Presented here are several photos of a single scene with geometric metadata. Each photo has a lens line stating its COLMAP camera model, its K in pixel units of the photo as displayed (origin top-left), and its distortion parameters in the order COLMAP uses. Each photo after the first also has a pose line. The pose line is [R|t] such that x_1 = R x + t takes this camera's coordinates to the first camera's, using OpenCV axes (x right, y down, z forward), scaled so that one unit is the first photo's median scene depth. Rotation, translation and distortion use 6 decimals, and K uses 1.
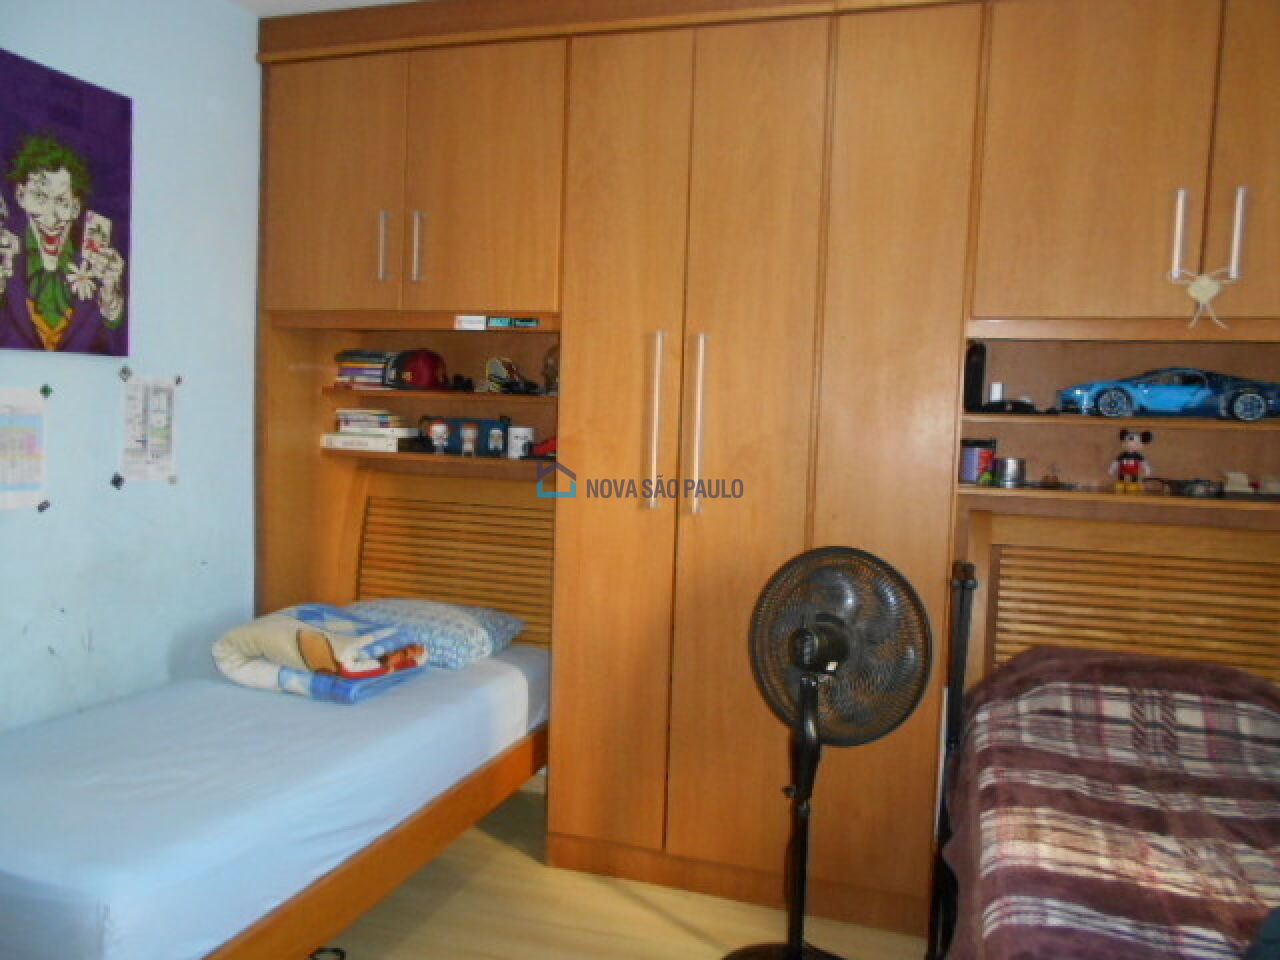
lens RADIAL K [[990.1, 0, 640.0], [0, 990.1, 480.0], [0, 0, 1]] dist [-0.001984, 0.001125]
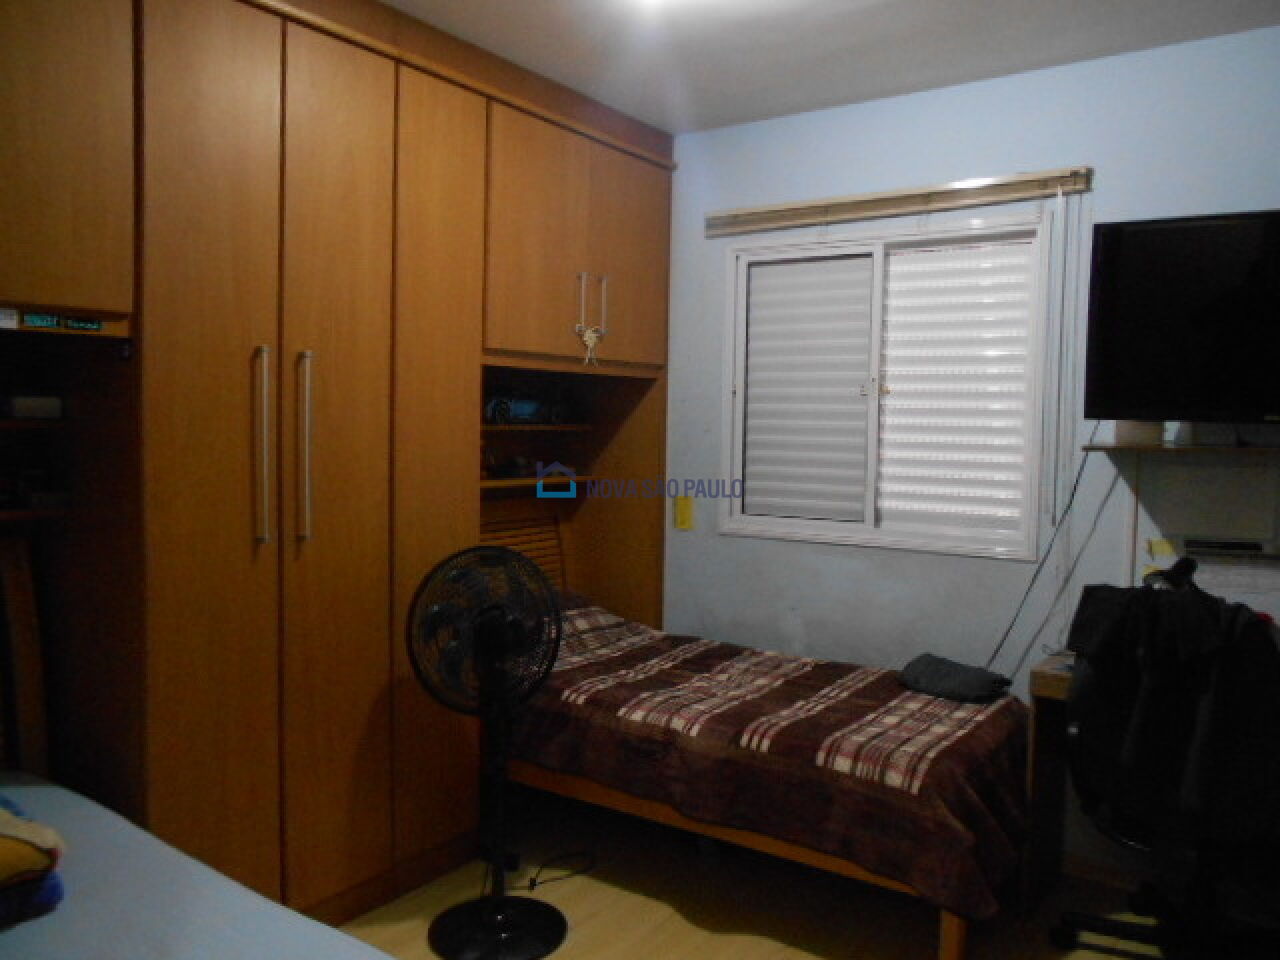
lens RADIAL K [[994.9, 0, 640.0], [0, 994.9, 480.0], [0, 0, 1]] dist [-0.056948, 0.004816]
pose [[0.293495, -0.108763, 0.949753, -0.825319], [0.015012, 0.993909, 0.109181, -0.138202], [-0.955843, -0.017786, 0.293340, 0.452965]]
